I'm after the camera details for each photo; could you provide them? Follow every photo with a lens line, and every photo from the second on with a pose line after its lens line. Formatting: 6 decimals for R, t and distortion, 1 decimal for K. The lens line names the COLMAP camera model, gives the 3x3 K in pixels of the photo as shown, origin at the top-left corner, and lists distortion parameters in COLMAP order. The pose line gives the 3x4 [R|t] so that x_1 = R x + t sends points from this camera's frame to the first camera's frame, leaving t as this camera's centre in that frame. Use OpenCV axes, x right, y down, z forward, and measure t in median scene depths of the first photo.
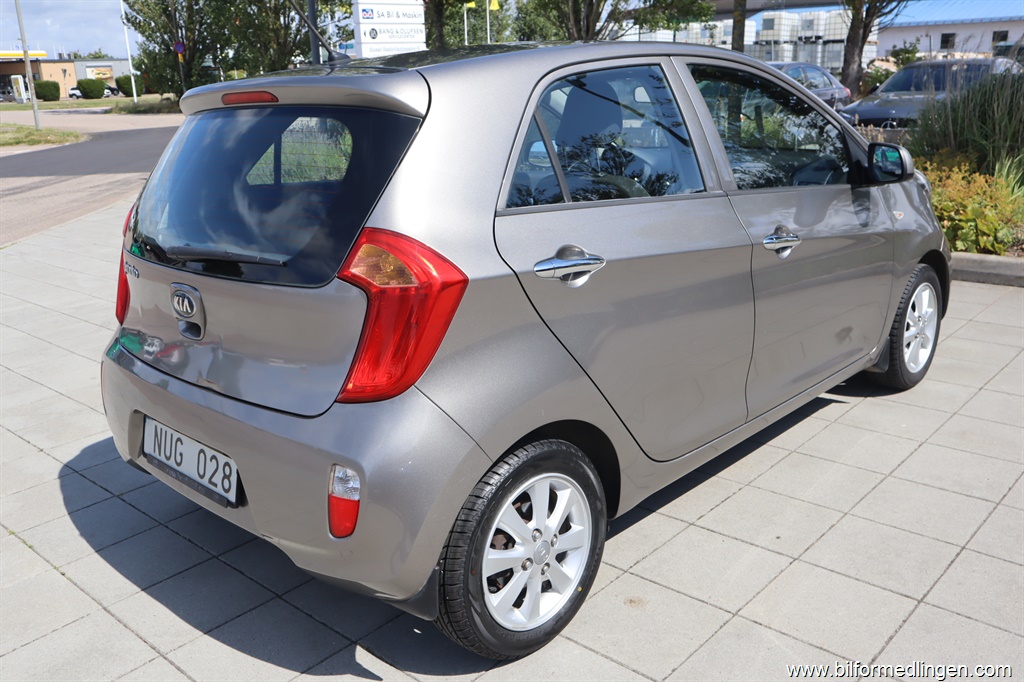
lens RADIAL K [[895.6, 0, 533.5], [0, 895.6, 332.1], [0, 0, 1]] dist [-0.012657, -0.005025]
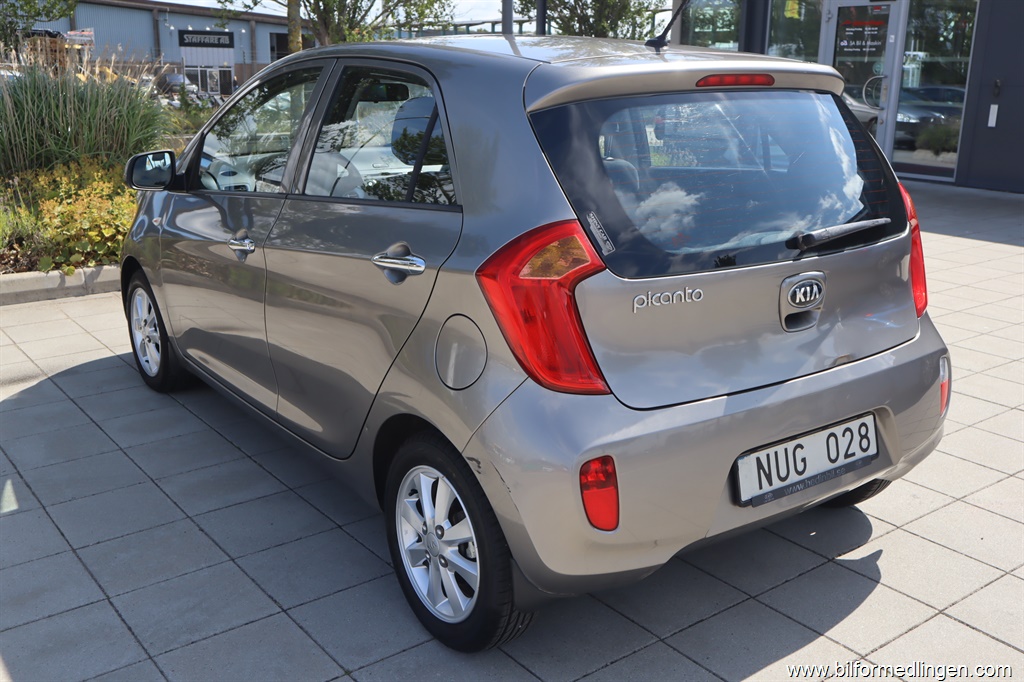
lens RADIAL K [[1007.8, 0, 512.0], [0, 1007.8, 341.0], [0, 0, 1]] dist [-0.002837, -0.009886]
pose [[0.186960, -0.218240, 0.957819, -0.114163], [0.258402, 0.951601, 0.166385, -0.018613], [-0.947773, 0.216395, 0.234305, 0.081248]]
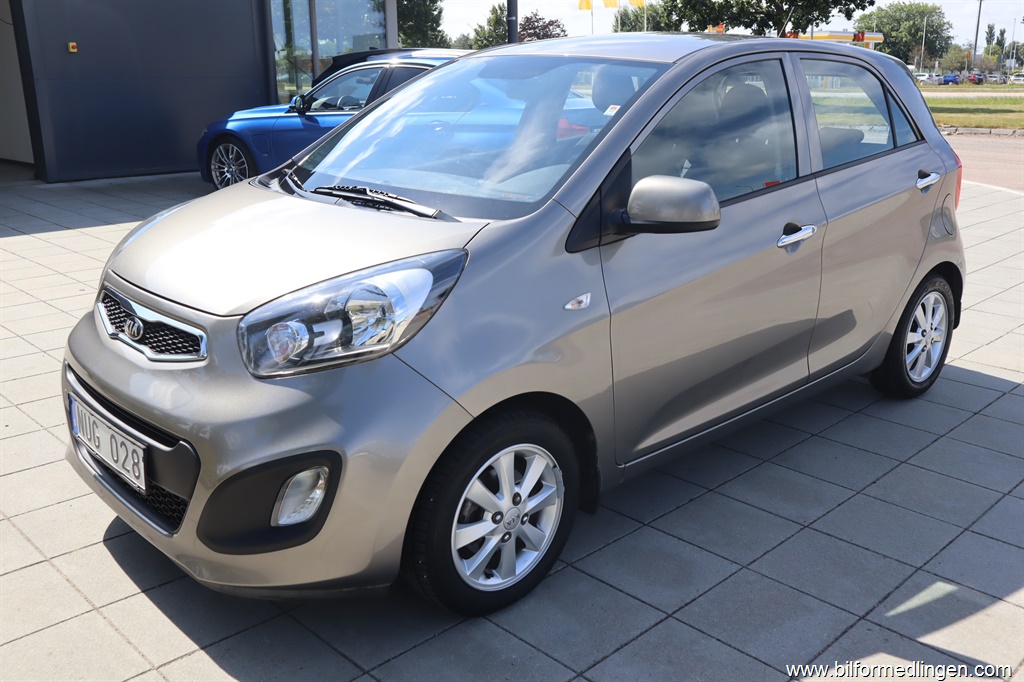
lens RADIAL K [[937.8, 0, 512.0], [0, 937.8, 341.0], [0, 0, 1]] dist [-0.013320, -0.000319]
pose [[-0.997457, 0.011771, 0.070290, 0.014196], [0.048509, 0.834677, 0.548599, -0.069001], [-0.052212, 0.550613, -0.833126, 0.229884]]
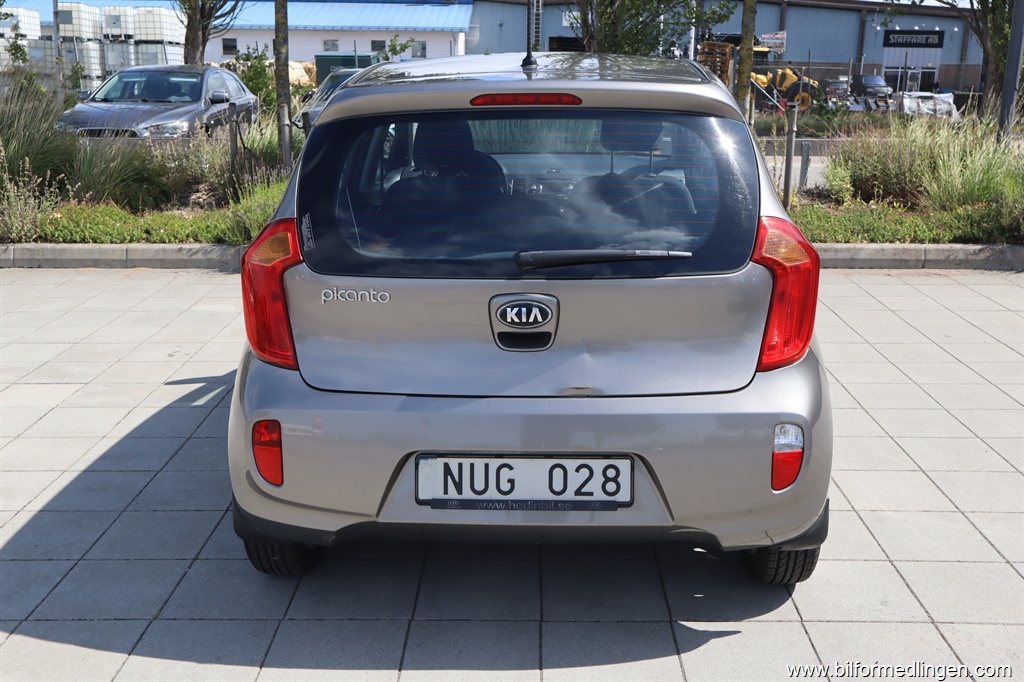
lens RADIAL K [[1035.9, 0, 512.0], [0, 1035.9, 341.0], [0, 0, 1]] dist [-0.010934, 0.027328]
pose [[0.755122, -0.129528, 0.642661, -0.084983], [0.150998, 0.988294, 0.021768, -0.002287], [-0.637957, 0.080603, 0.765842, 0.013562]]
